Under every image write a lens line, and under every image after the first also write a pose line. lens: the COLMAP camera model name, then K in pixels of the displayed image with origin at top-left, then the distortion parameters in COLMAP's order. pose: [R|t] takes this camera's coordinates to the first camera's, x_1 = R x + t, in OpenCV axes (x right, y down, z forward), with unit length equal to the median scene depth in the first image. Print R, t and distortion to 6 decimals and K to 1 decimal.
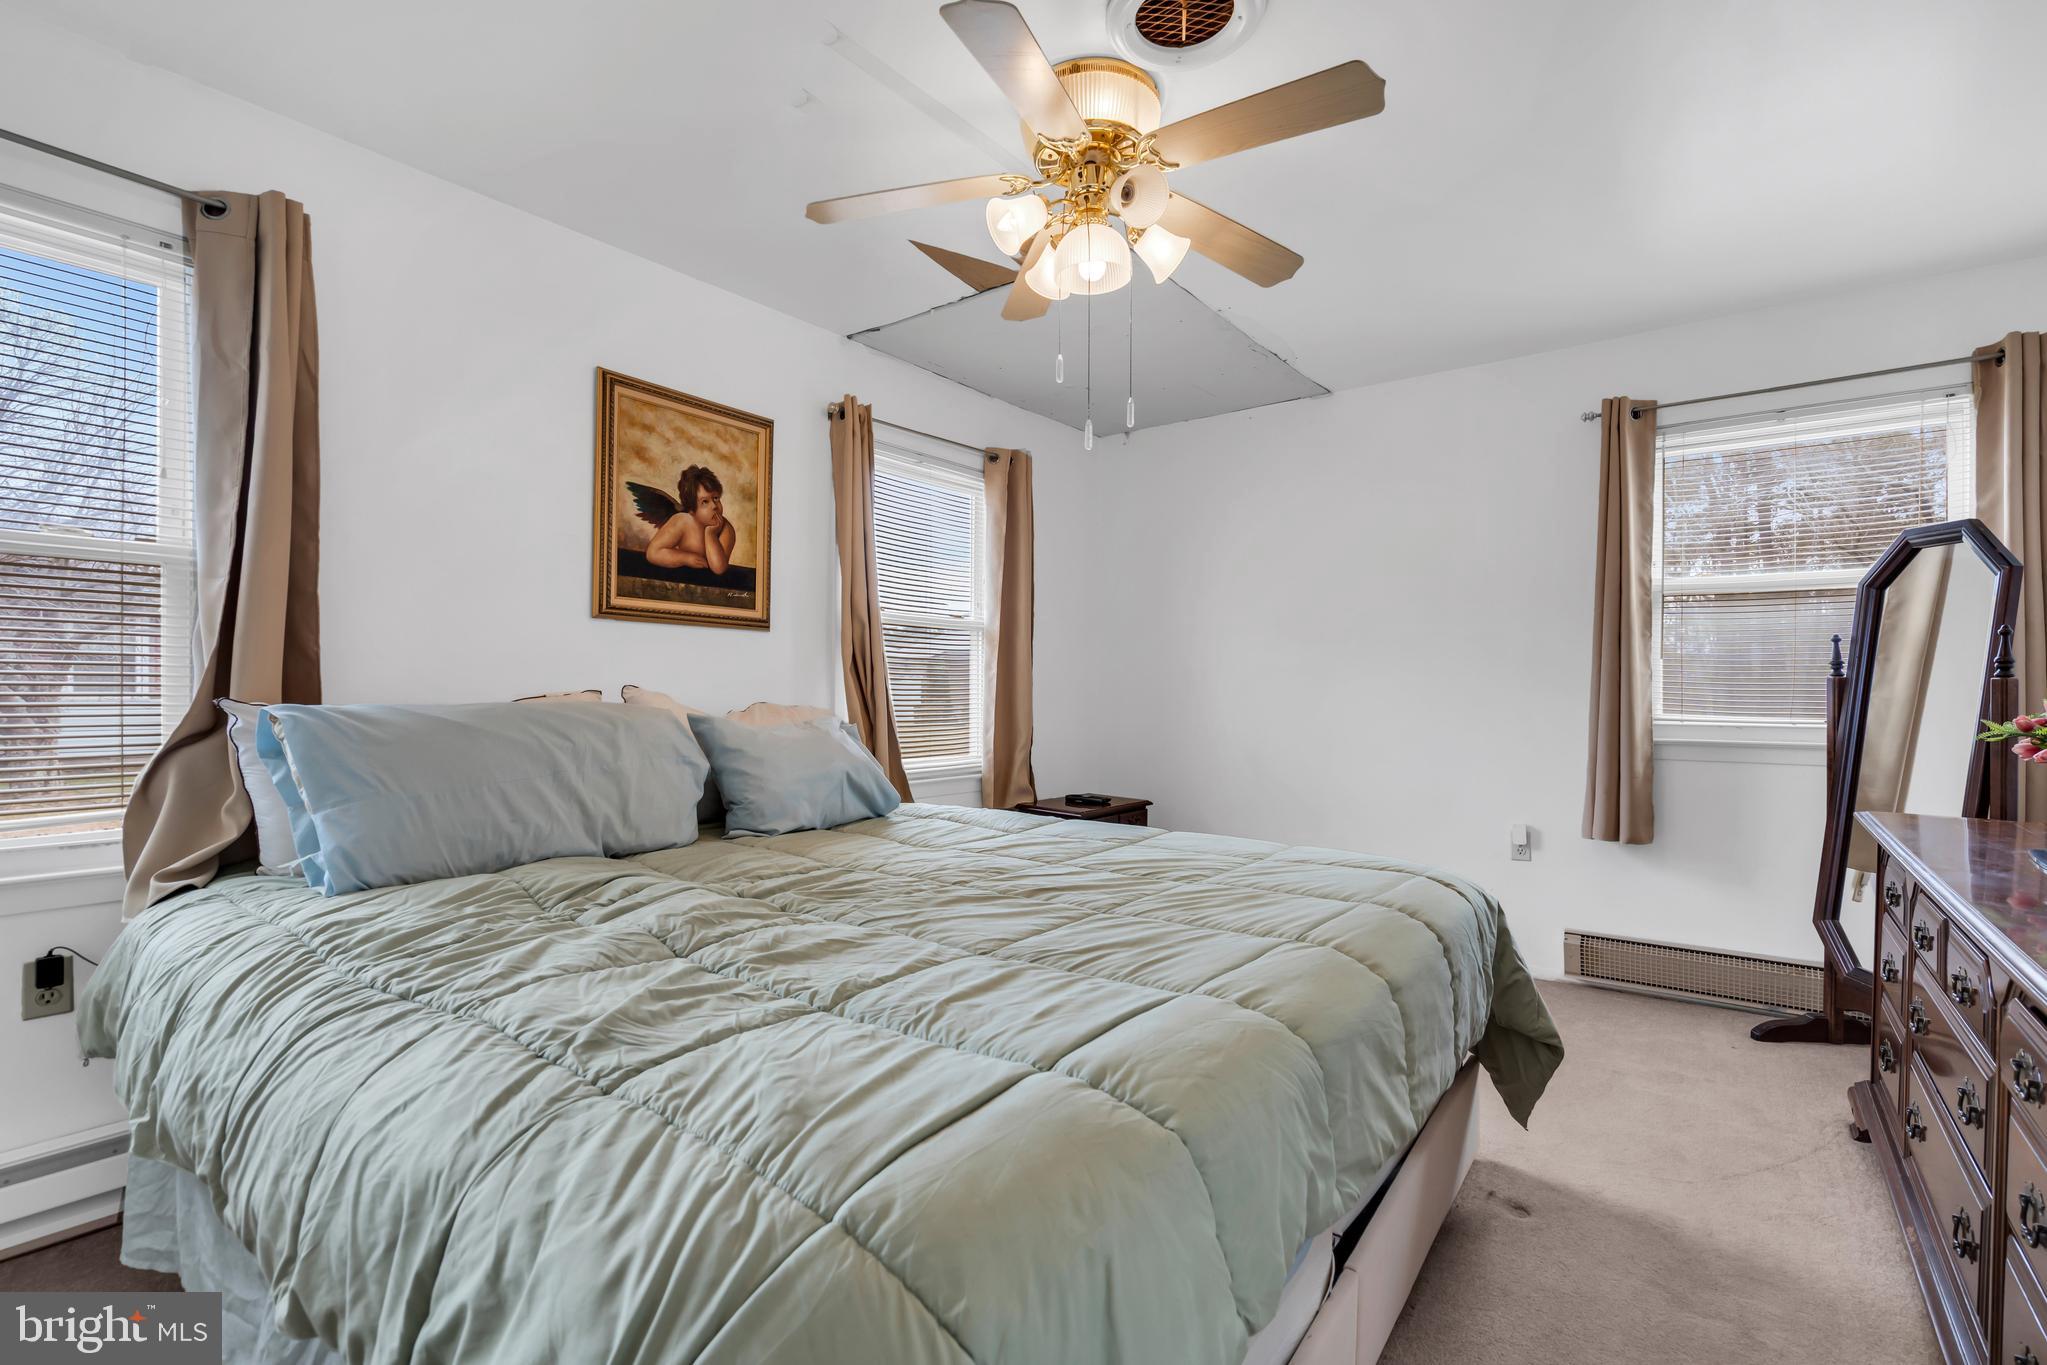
lens RADIAL K [[925.5, 0, 1024.7], [0, 925.5, 683.1], [0, 0, 1]] dist [-0.007366, -0.002137]
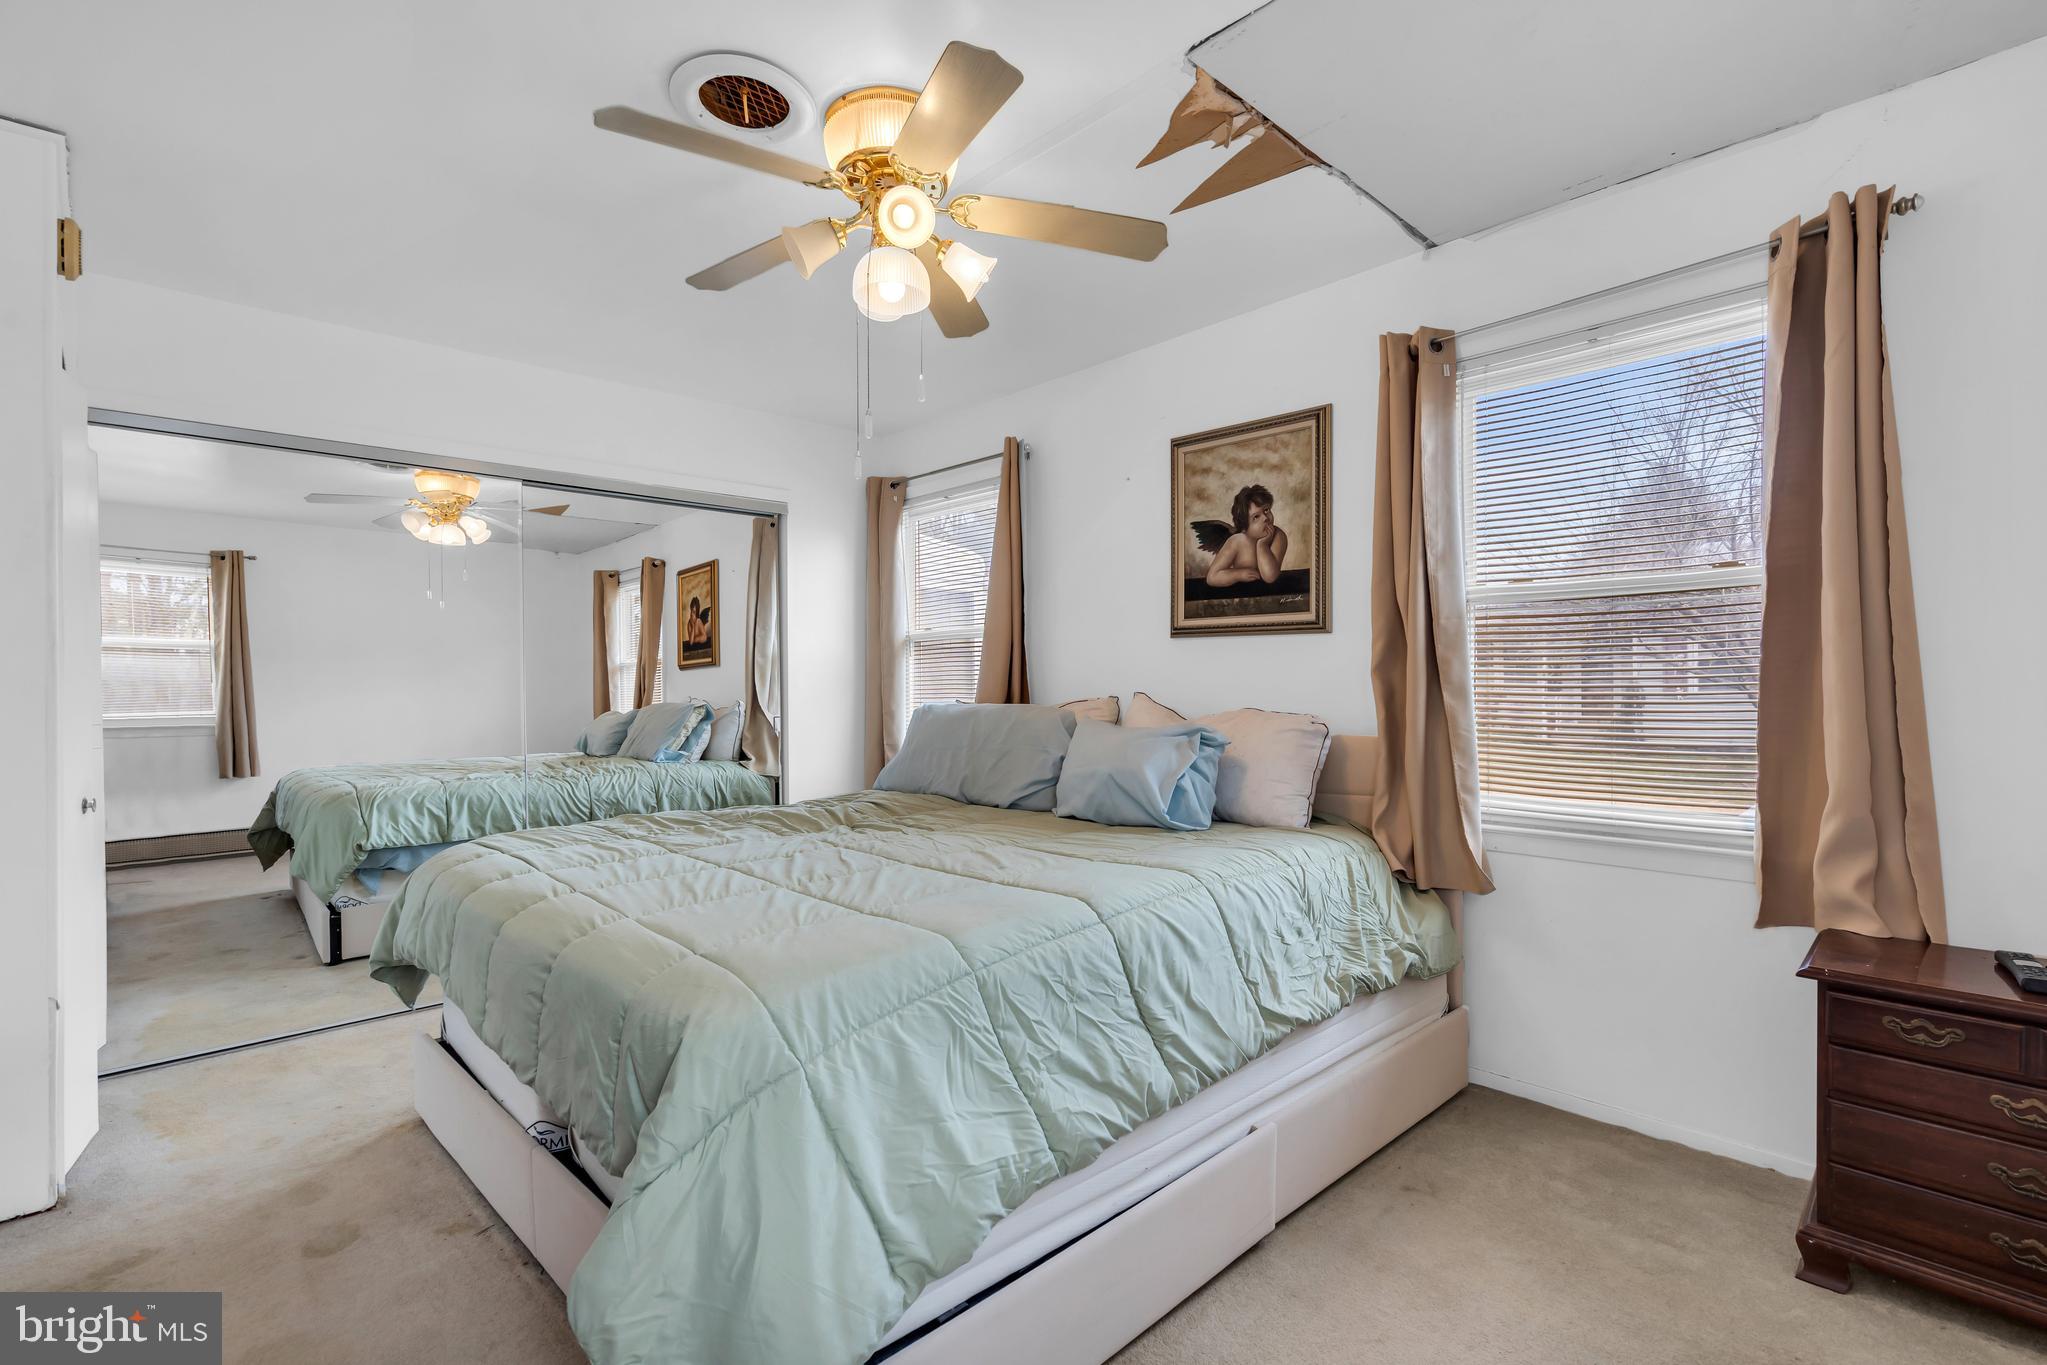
lens RADIAL K [[925.5, 0, 1024.2], [0, 925.5, 688.7], [0, 0, 1]] dist [-0.007366, -0.002137]
pose [[-0.144101, -0.014048, -0.989463, 0.738671], [0.001496, 0.999895, -0.014414, 0.014567], [0.989562, -0.003557, -0.144065, 0.894912]]
